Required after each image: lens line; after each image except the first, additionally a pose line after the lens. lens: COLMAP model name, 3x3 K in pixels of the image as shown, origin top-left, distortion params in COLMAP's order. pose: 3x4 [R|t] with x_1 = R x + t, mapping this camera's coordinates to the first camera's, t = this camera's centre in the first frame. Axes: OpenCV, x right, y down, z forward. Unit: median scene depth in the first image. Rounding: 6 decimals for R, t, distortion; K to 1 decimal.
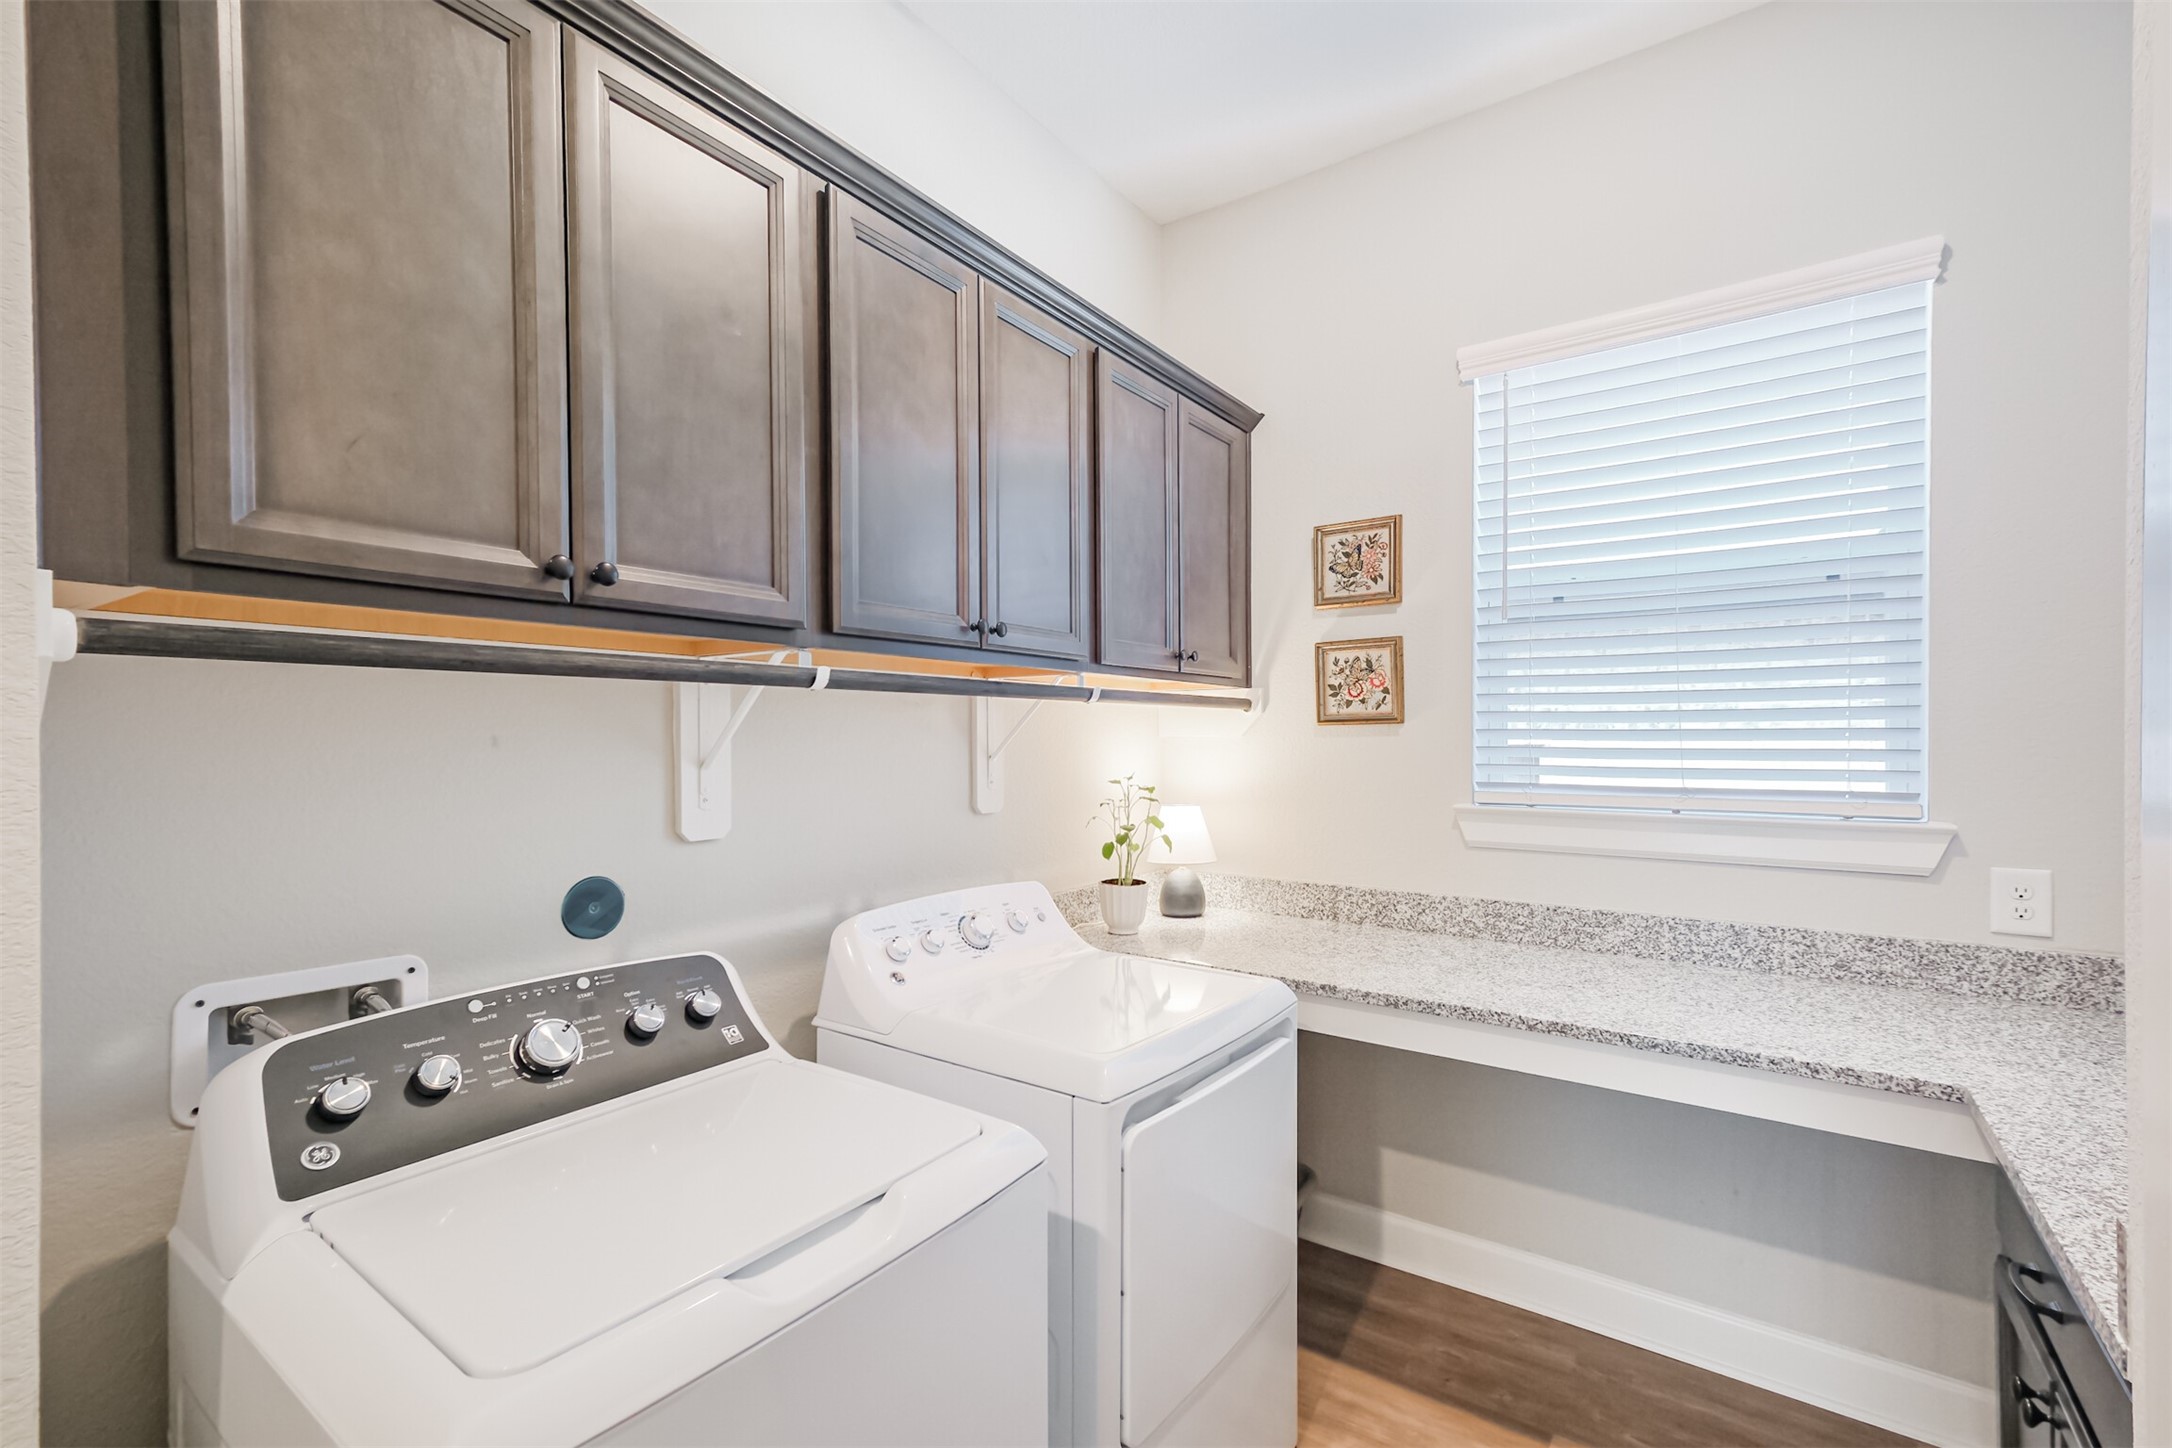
lens RADIAL K [[945.5, 0, 1087.2], [0, 945.5, 744.6], [0, 0, 1]] dist [0.003596, -0.000059]
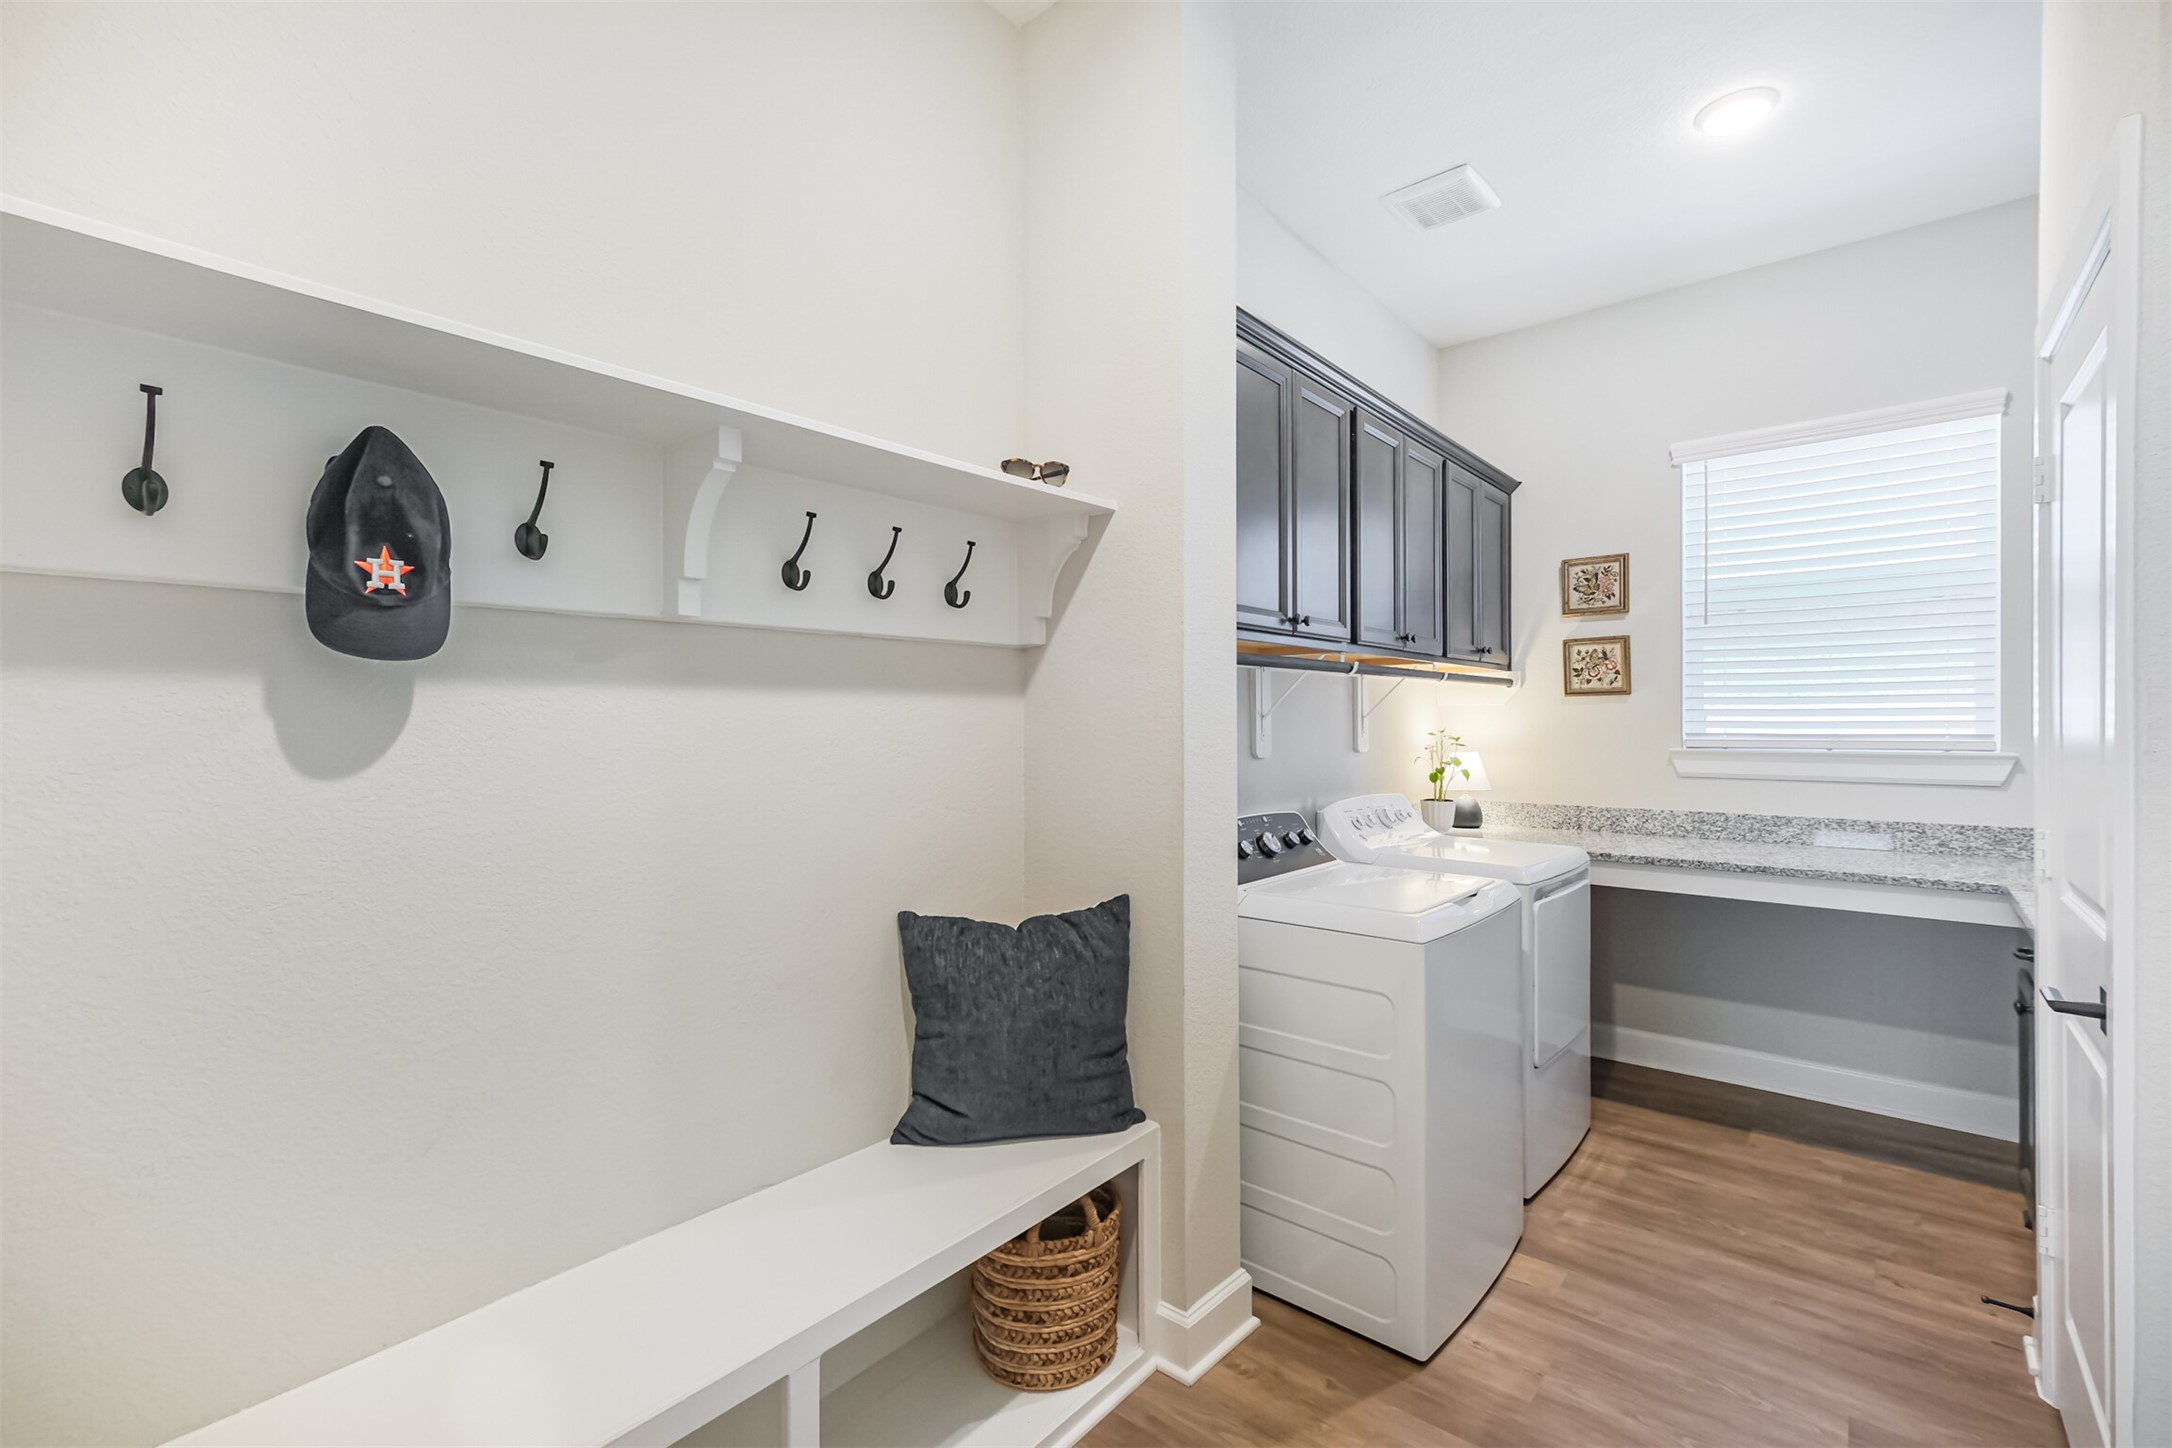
lens RADIAL K [[954.8, 0, 1088.6], [0, 954.8, 726.7], [0, 0, 1]] dist [0.002159, 0.000125]
pose [[0.996604, -0.002309, -0.082308, -0.385341], [0.002038, 0.999992, -0.003372, 0.031175], [0.082315, 0.003192, 0.996601, -0.554210]]
